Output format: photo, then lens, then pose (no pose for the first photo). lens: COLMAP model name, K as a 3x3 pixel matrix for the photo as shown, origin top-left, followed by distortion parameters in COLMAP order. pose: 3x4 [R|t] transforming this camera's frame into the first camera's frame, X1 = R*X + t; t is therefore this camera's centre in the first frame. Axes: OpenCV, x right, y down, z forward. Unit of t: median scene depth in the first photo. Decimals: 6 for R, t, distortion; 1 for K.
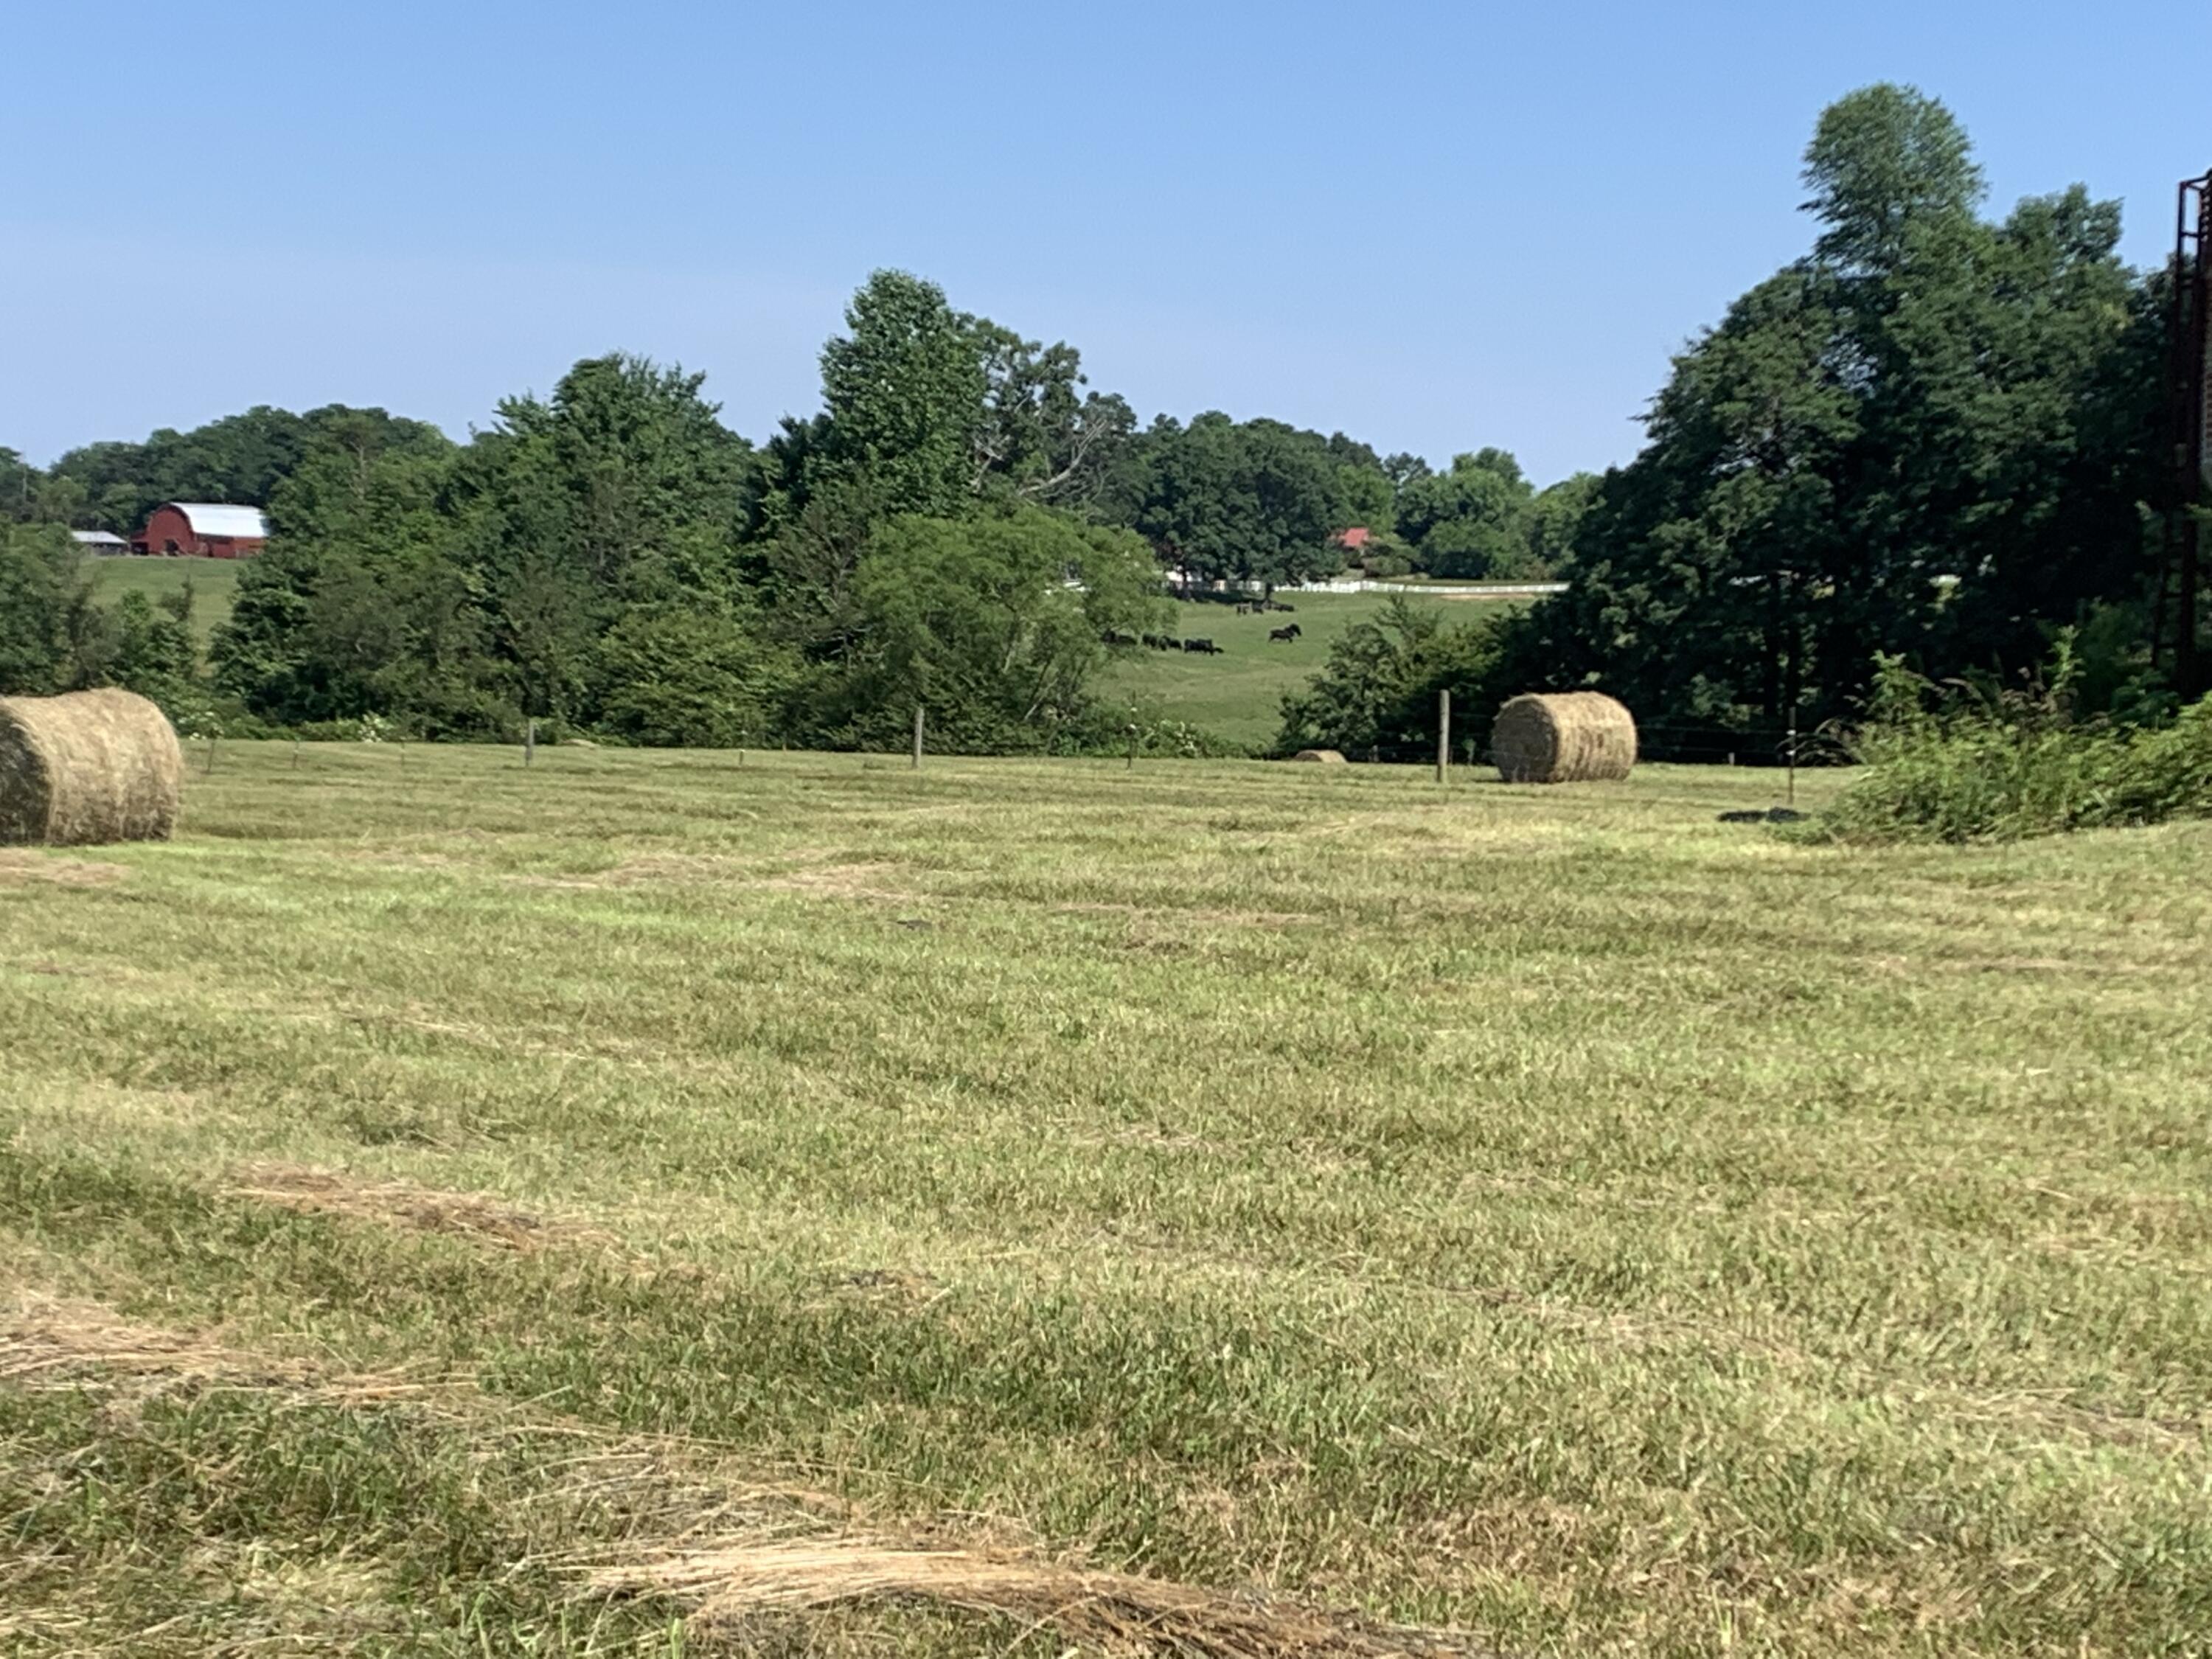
lens RADIAL K [[4450.8, 0, 1106.0], [0, 4450.8, 829.5], [0, 0, 1]] dist [0.144582, -0.269954]
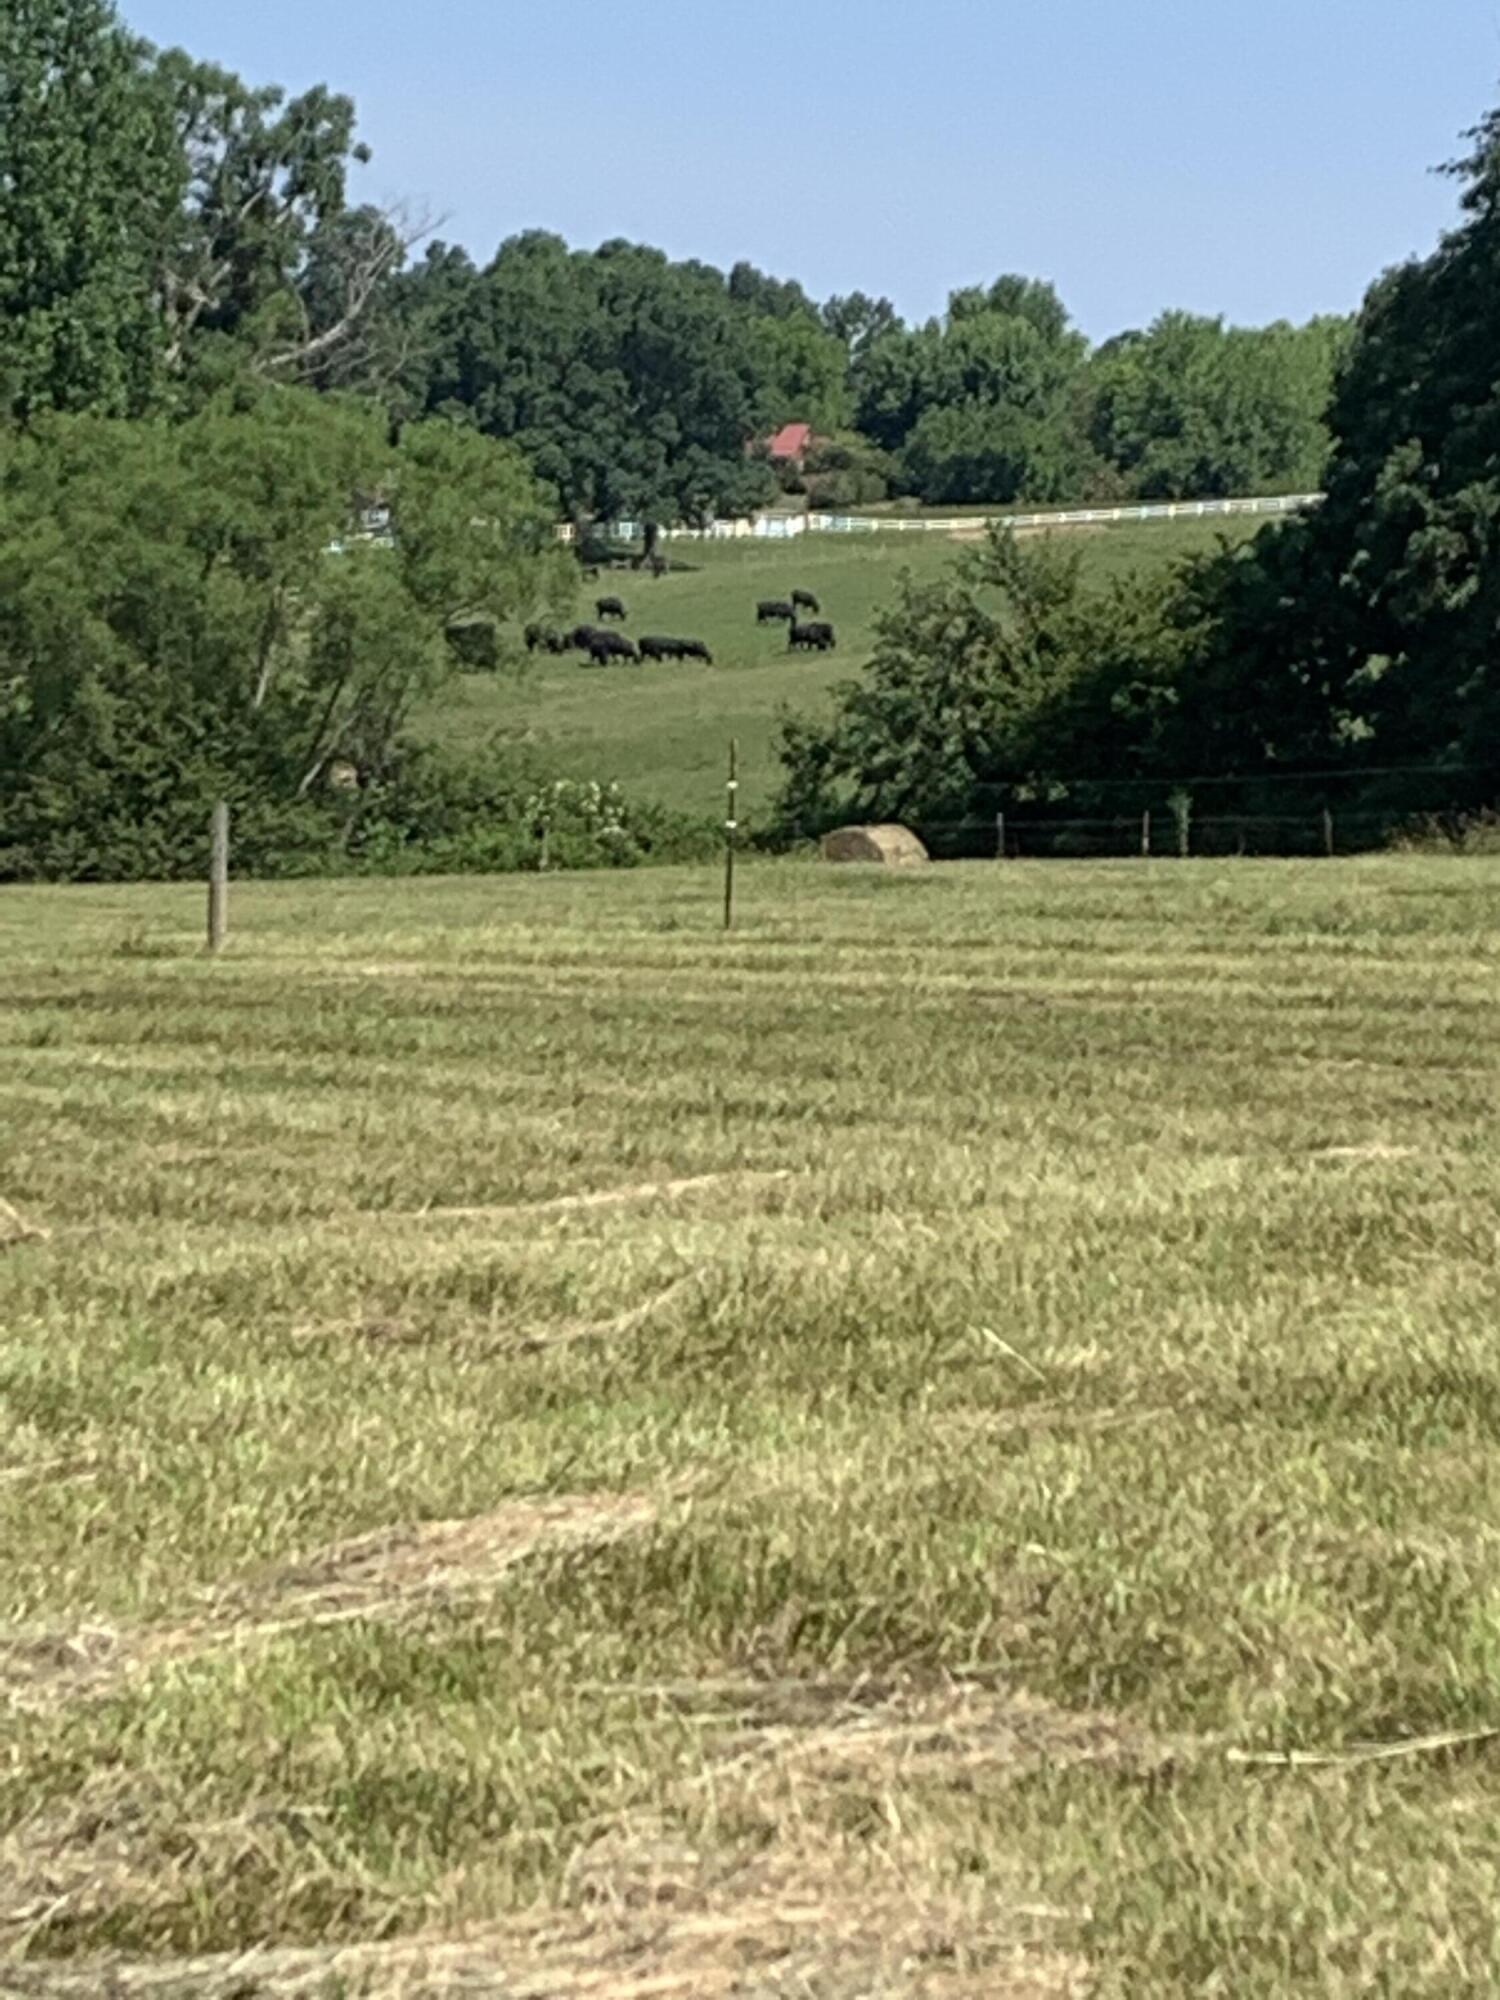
lens RADIAL K [[6910.1, 0, 750.0], [0, 6910.1, 1000.0], [0, 0, 1]] dist [-0.079570, 0.910943]
pose [[0.996572, -0.048664, 0.066898, -0.019117], [0.047920, 0.998771, 0.012684, -0.007293], [-0.067433, -0.009435, 0.997679, 0.164901]]
